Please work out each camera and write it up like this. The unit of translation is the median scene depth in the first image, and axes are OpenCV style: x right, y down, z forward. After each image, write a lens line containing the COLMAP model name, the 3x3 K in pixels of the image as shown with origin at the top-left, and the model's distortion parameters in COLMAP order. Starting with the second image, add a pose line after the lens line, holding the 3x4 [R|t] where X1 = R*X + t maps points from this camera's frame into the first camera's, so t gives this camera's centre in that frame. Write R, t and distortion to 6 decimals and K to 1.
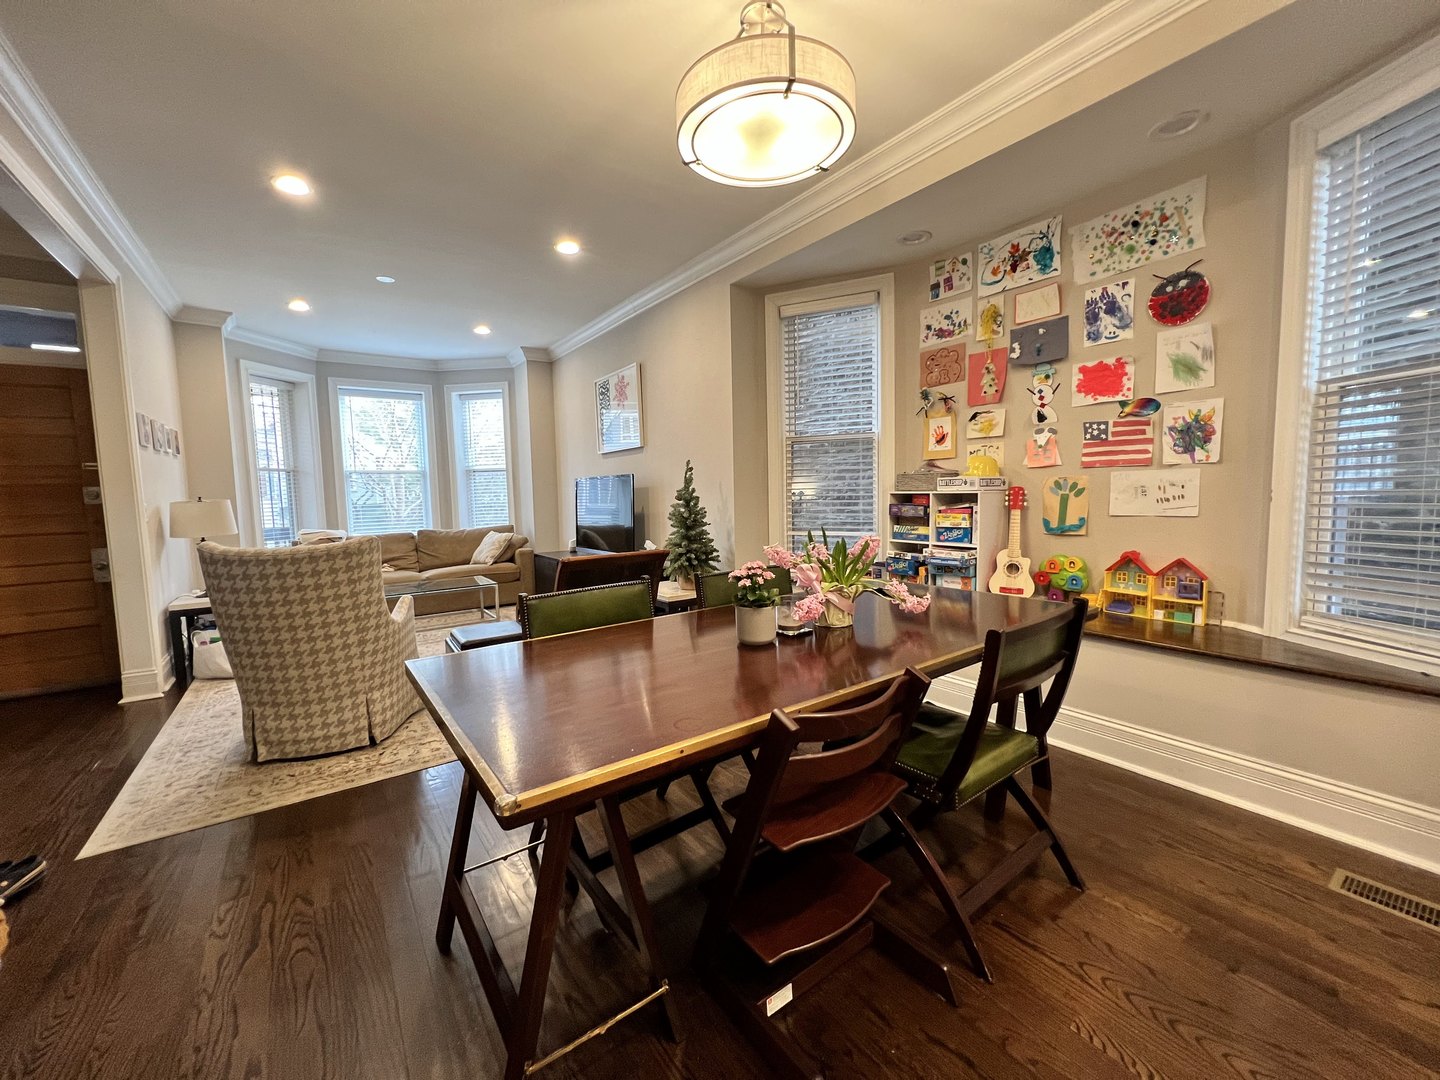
lens RADIAL K [[577.6, 0, 716.3], [0, 577.6, 536.4], [0, 0, 1]] dist [0.000650, -0.000284]
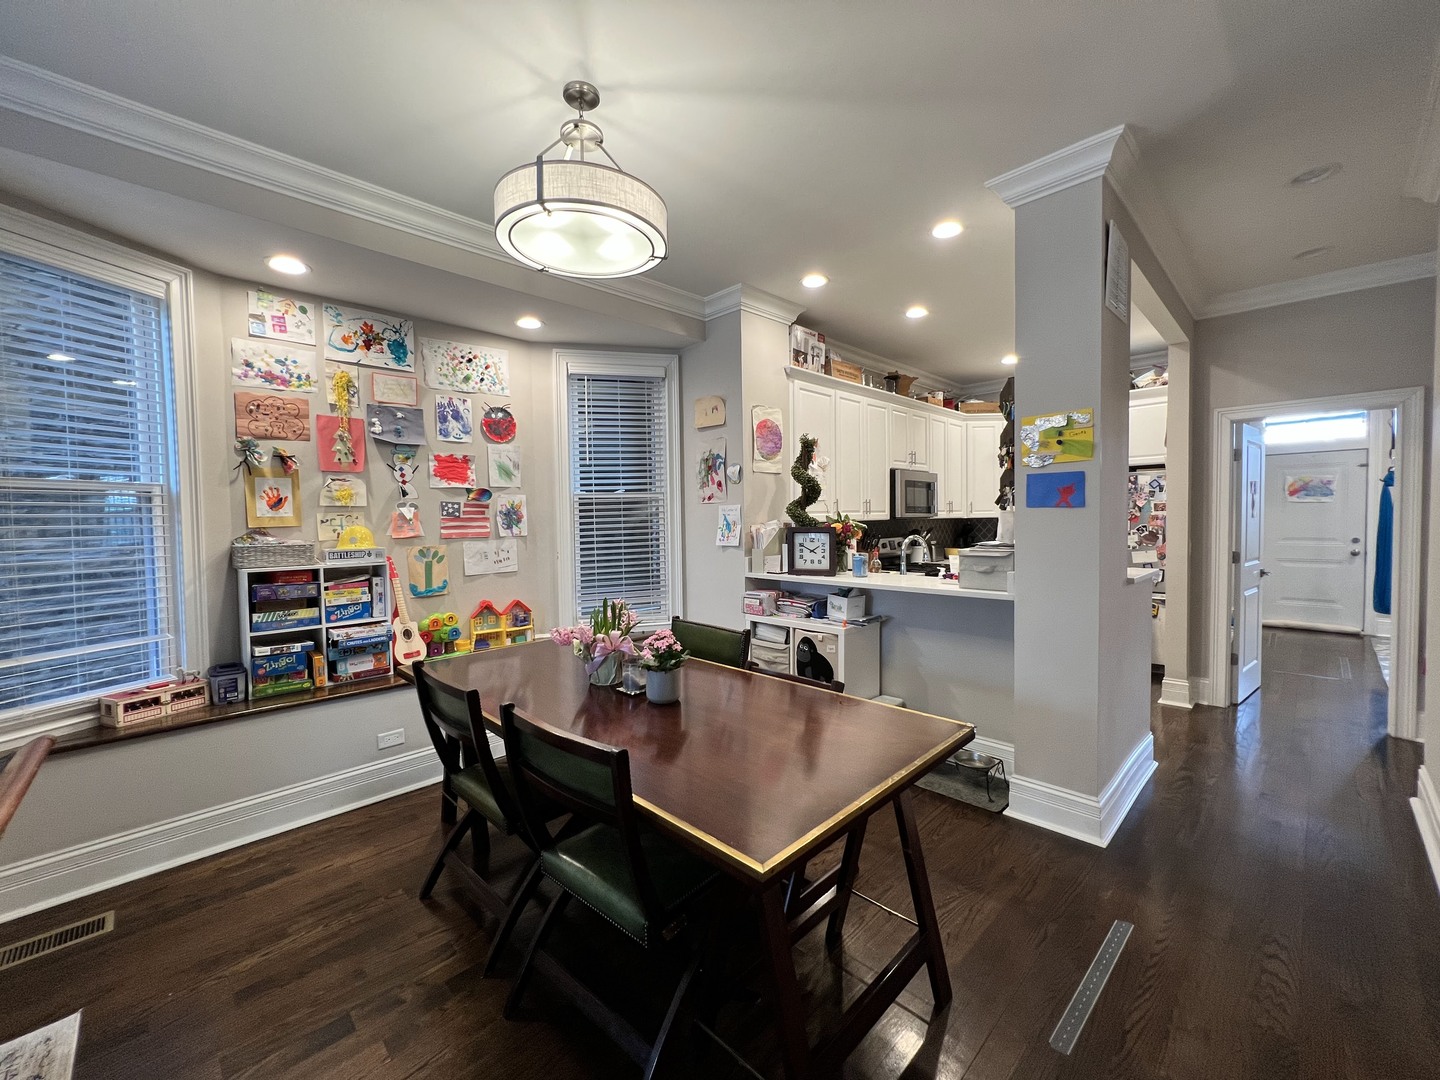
lens RADIAL K [[577.6, 0, 716.5], [0, 577.6, 537.7], [0, 0, 1]] dist [0.000650, -0.000284]
pose [[-0.155652, -0.009168, 0.987769, -0.564582], [0.100401, 0.994632, 0.025053, -0.082046], [-0.982696, 0.103073, -0.153895, 0.546433]]
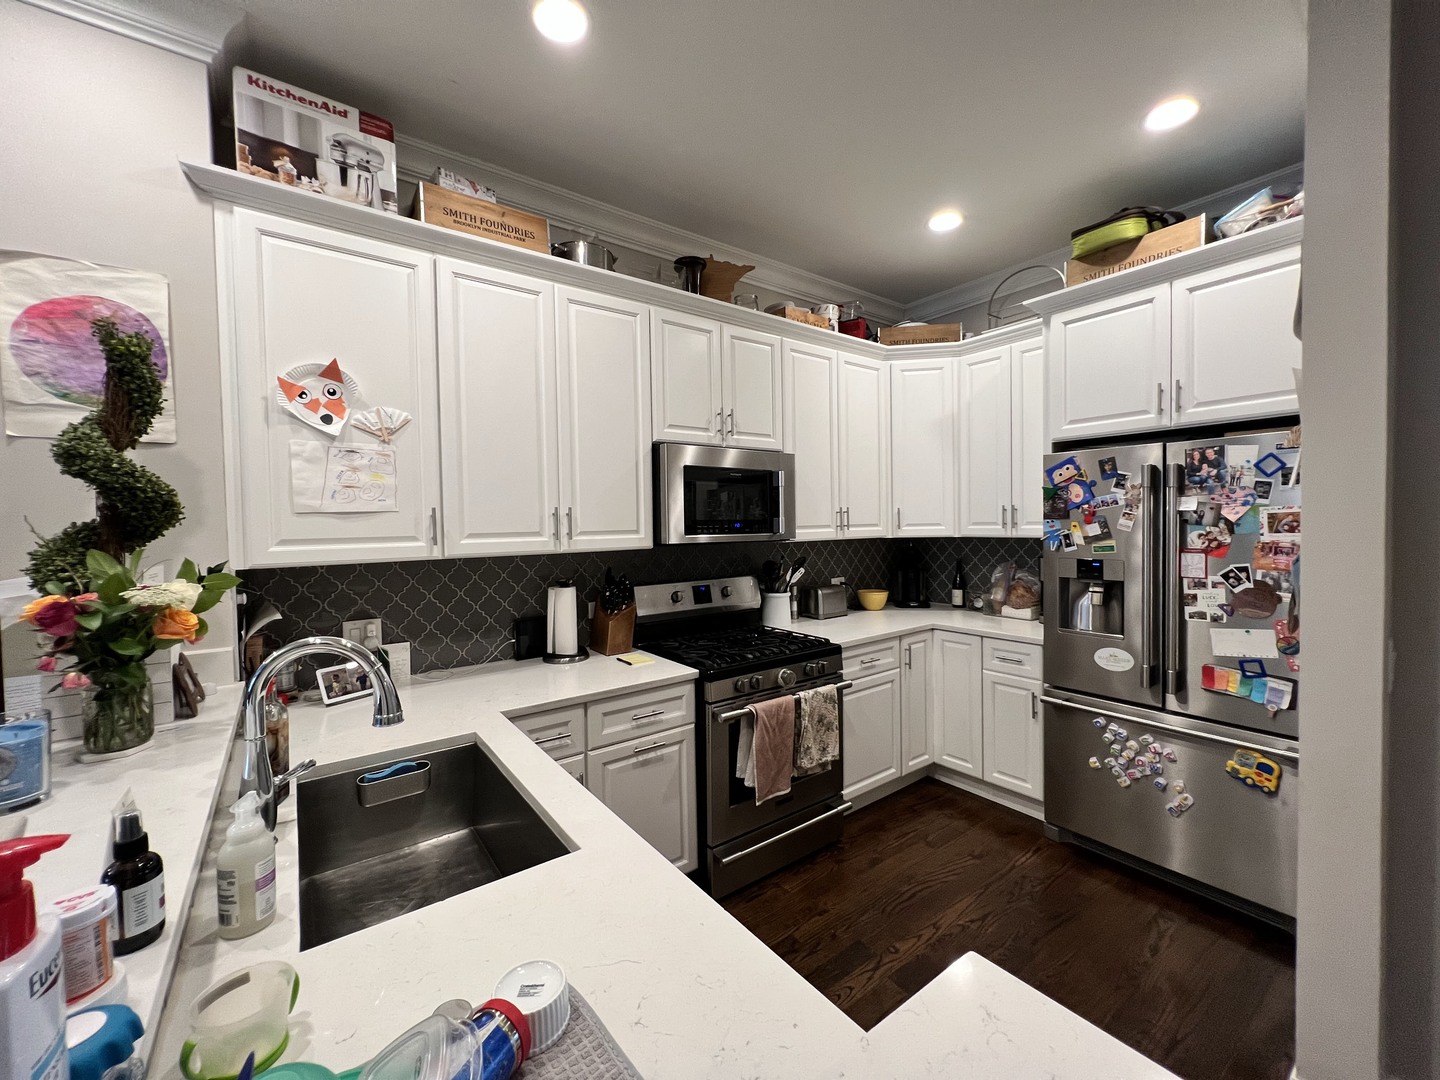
lens RADIAL K [[577.6, 0, 720.3], [0, 577.6, 537.8], [0, 0, 1]] dist [0.000650, -0.000284]
pose [[-0.021323, -0.004168, 0.999764, 0.132169], [0.100214, 0.994946, 0.006285, -0.055134], [-0.994737, 0.100324, -0.020798, -0.206880]]
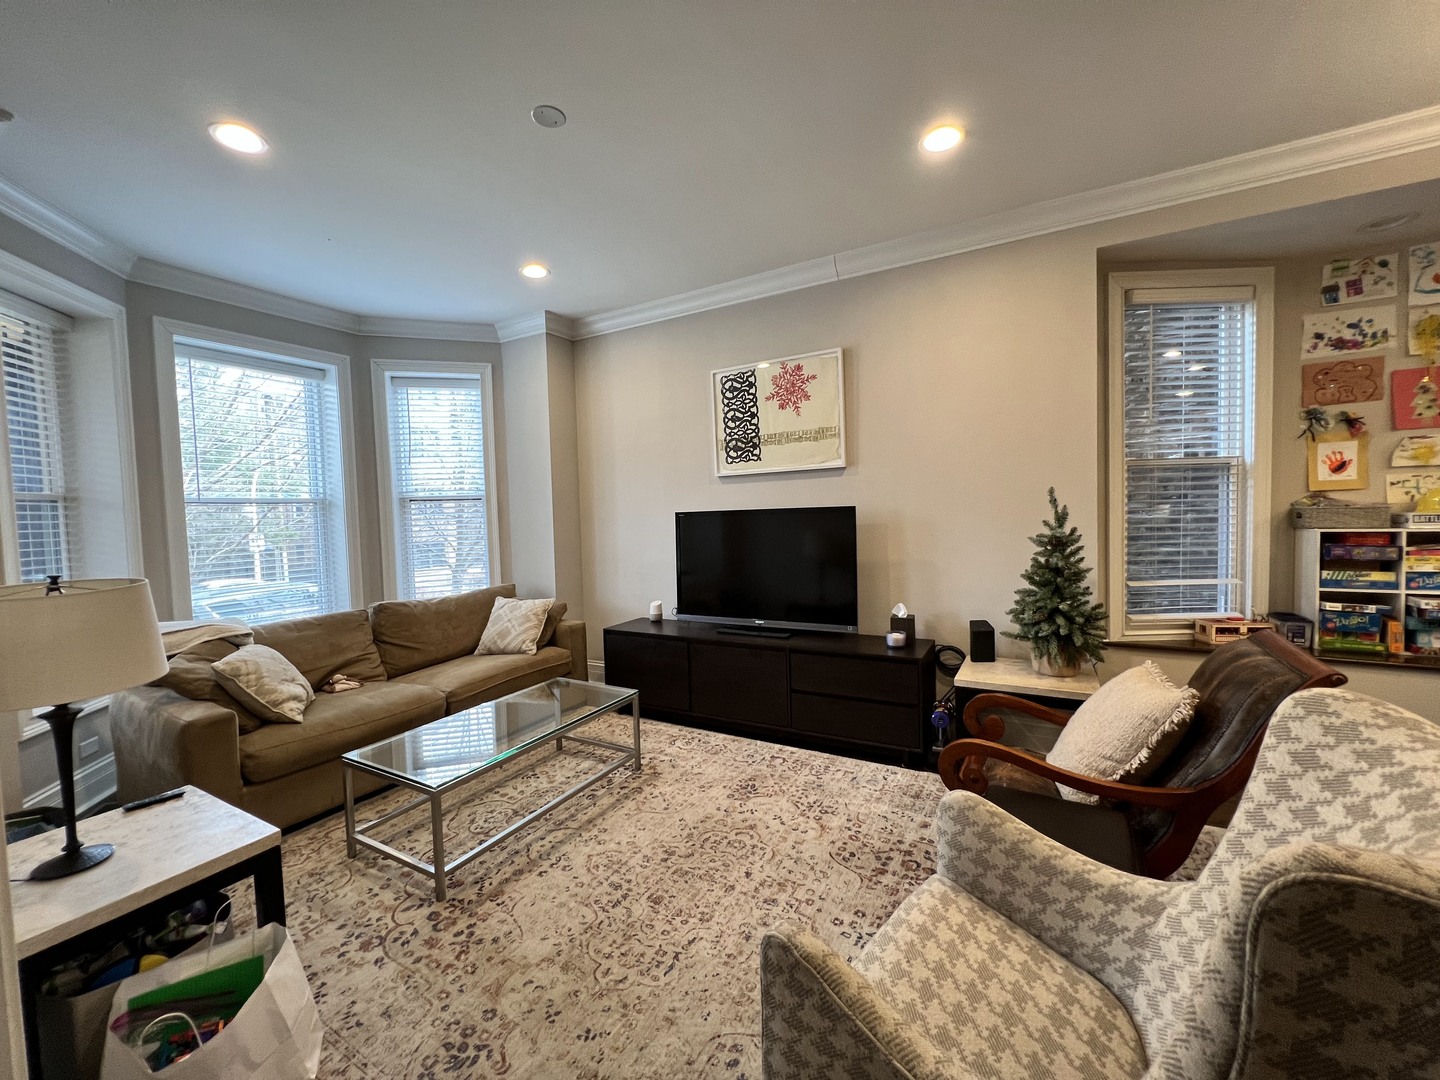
lens RADIAL K [[577.6, 0, 716.1], [0, 577.6, 536.4], [0, 0, 1]] dist [0.000650, -0.000284]
pose [[0.907285, -0.021309, 0.419976, -0.855614], [0.042503, 0.998248, -0.041170, -0.075146], [-0.418363, 0.055203, 0.906601, 0.660318]]
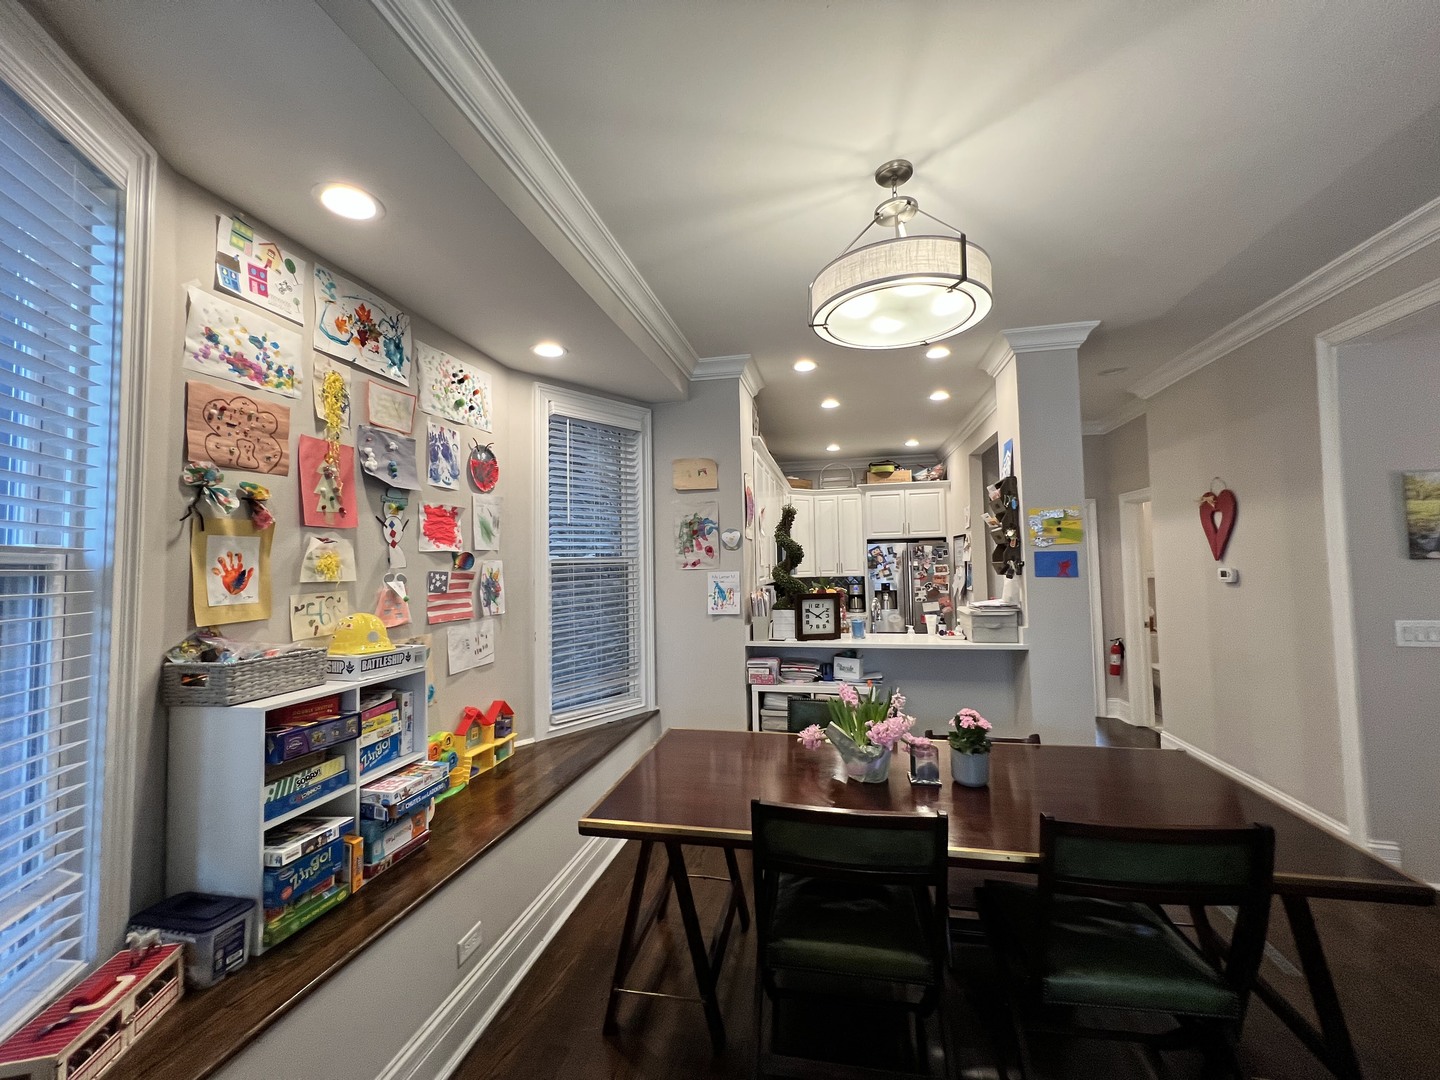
lens RADIAL K [[577.6, 0, 716.4], [0, 577.6, 537.7], [0, 0, 1]] dist [0.000650, -0.000284]
pose [[-0.676392, 0.070267, 0.733182, -0.238081], [0.094813, 0.995463, -0.007935, -0.173785], [-0.730414, 0.064148, -0.679986, 1.102240]]
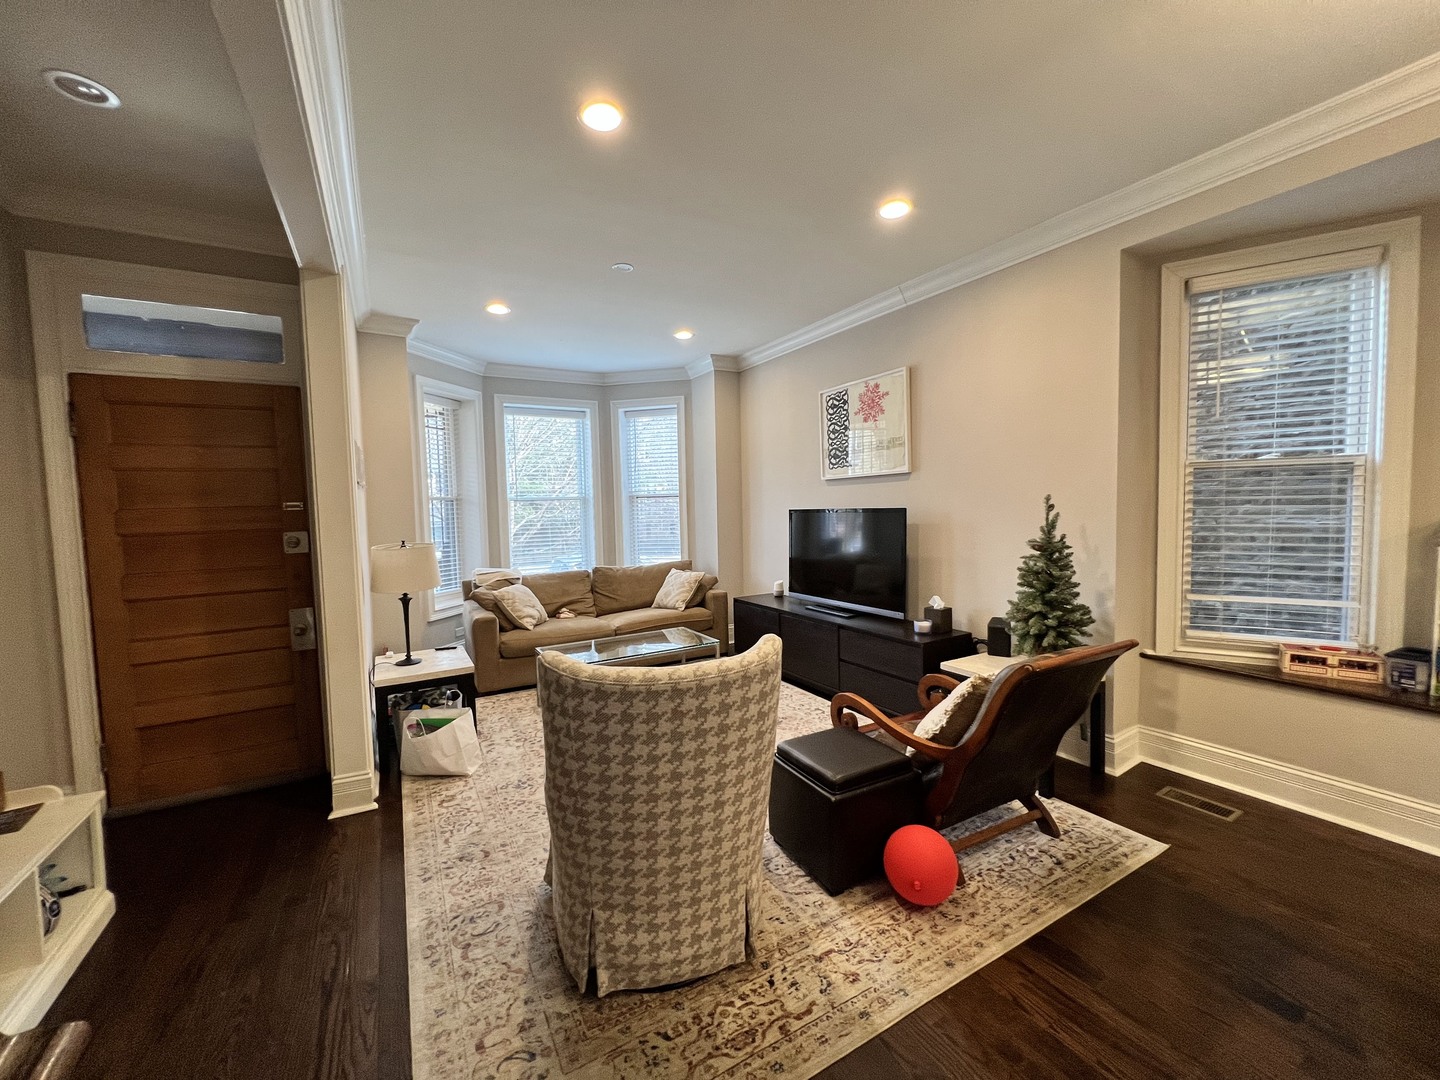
lens RADIAL K [[577.6, 0, 716.8], [0, 577.6, 535.9], [0, 0, 1]] dist [0.000650, -0.000284]
pose [[0.995290, 0.004918, -0.096822, -0.473396], [-0.007203, 0.999703, -0.023272, -0.074189], [0.096678, 0.023860, 0.995030, 0.295001]]
